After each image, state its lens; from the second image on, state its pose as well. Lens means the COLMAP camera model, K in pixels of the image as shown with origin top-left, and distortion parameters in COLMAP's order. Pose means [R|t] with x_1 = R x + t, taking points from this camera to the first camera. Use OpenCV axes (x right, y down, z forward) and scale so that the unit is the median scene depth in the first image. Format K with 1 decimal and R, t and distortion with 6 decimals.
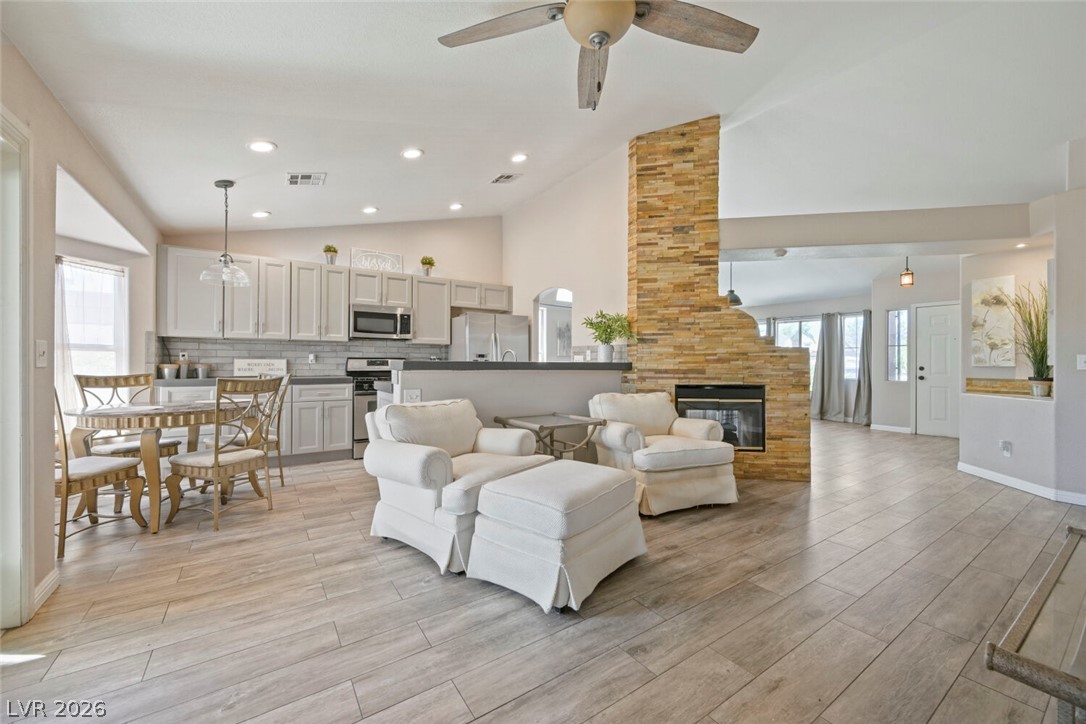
lens RADIAL K [[424.7, 0, 544.7], [0, 424.7, 363.7], [0, 0, 1]] dist [-0.000405, 0.000147]
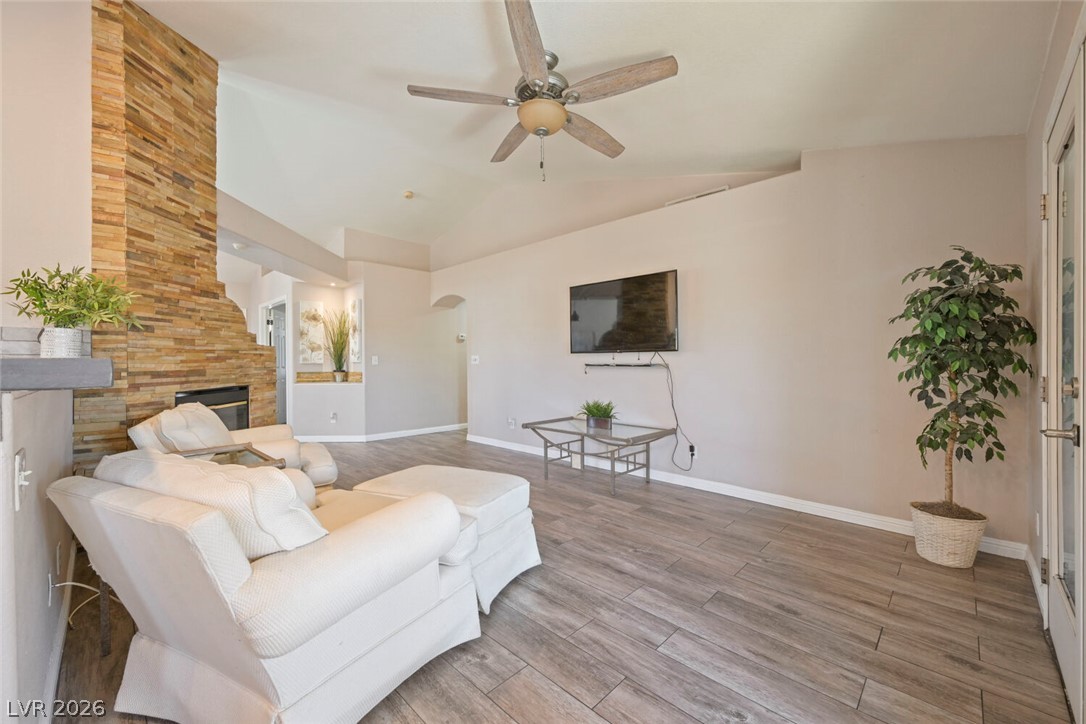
lens RADIAL K [[431.6, 0, 543.0], [0, 431.6, 362.0], [0, 0, 1]] dist [-0.001060, -0.000139]
pose [[-0.199731, -0.004768, 0.979839, -0.526974], [0.003096, 0.999980, 0.005497, -0.003729], [-0.979846, 0.004132, -0.199712, 0.532908]]
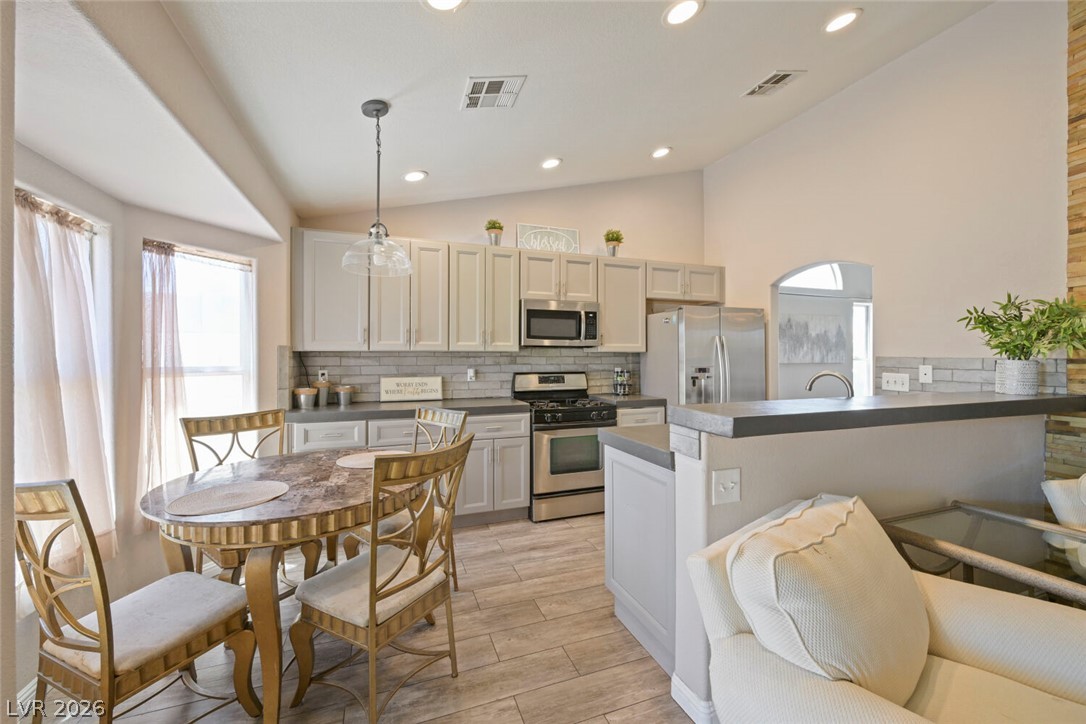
lens RADIAL K [[427.1, 0, 543.8], [0, 427.1, 356.9], [0, 0, 1]] dist [-0.000530, 0.000080]
pose [[0.972029, -0.004070, -0.234824, -0.304946], [0.003923, 0.999992, -0.001094, -0.051455], [0.234826, 0.000142, 0.972037, 0.371743]]
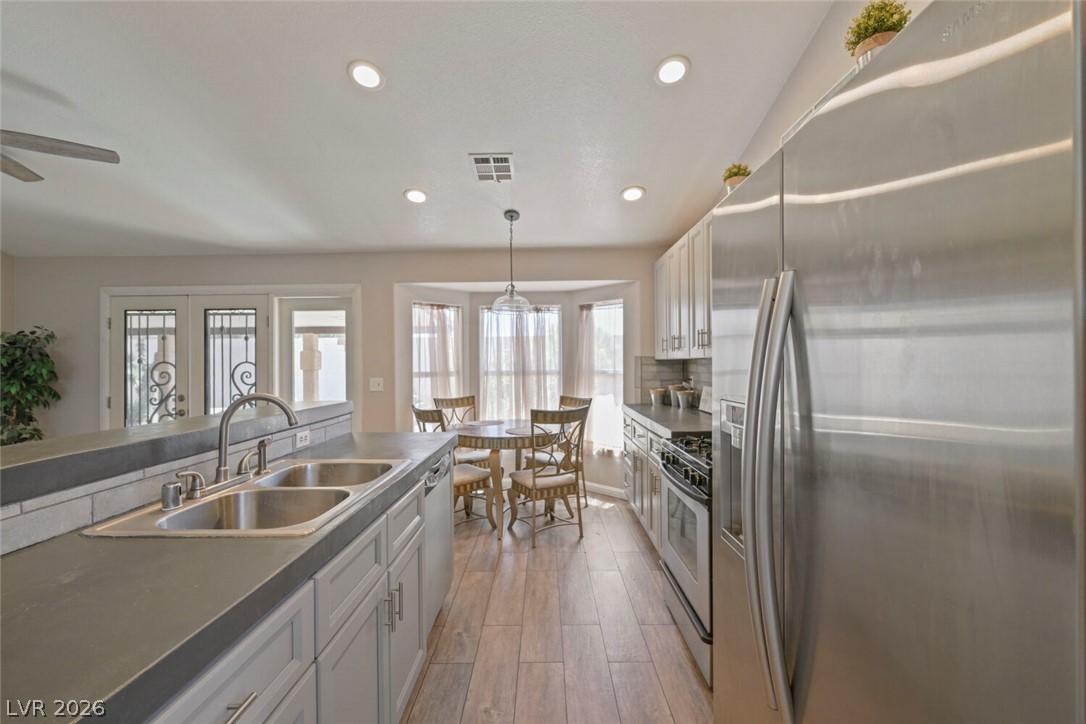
lens RADIAL K [[469.6, 0, 543.0], [0, 469.6, 362.0], [0, 0, 1]] dist [0.000127, 0.000000]
pose [[-0.569882, -0.004294, -0.821715, 0.101876], [0.002850, 0.999970, -0.007202, -0.052604], [0.821722, -0.006446, -0.569853, 1.380841]]
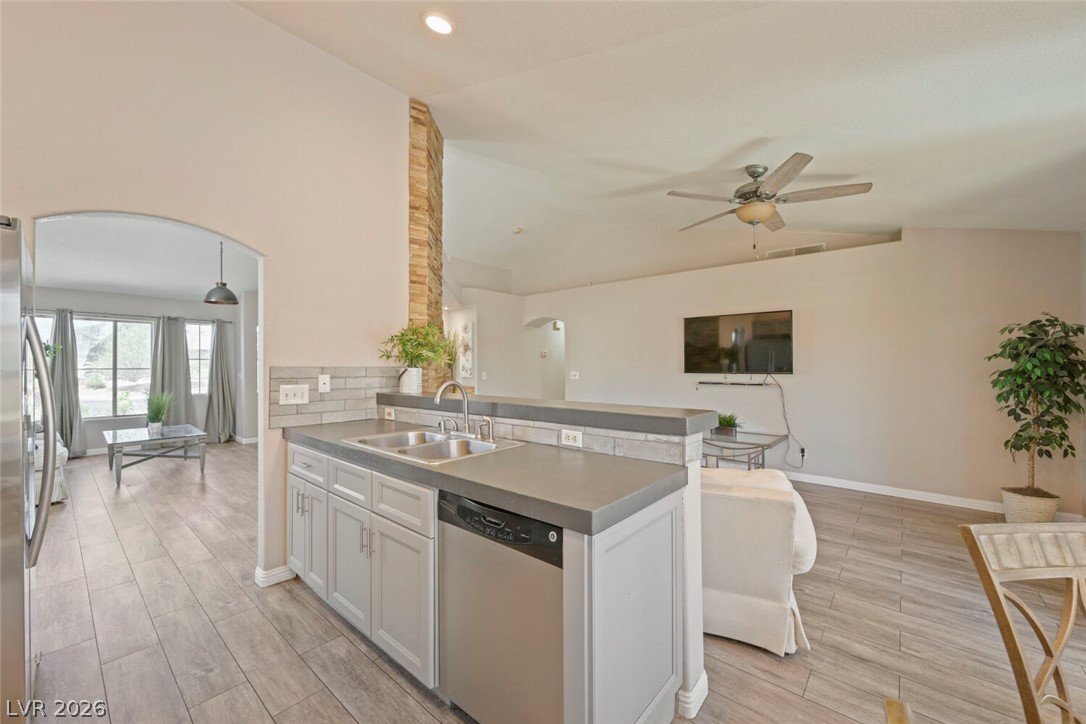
lens RADIAL K [[424.7, 0, 544.7], [0, 424.7, 363.7], [0, 0, 1]] dist [-0.000405, 0.000147]
pose [[-0.263719, -0.002998, 0.964595, -0.612073], [0.003689, 0.999985, 0.004116, -0.055220], [-0.964593, 0.004644, -0.263704, 1.005360]]
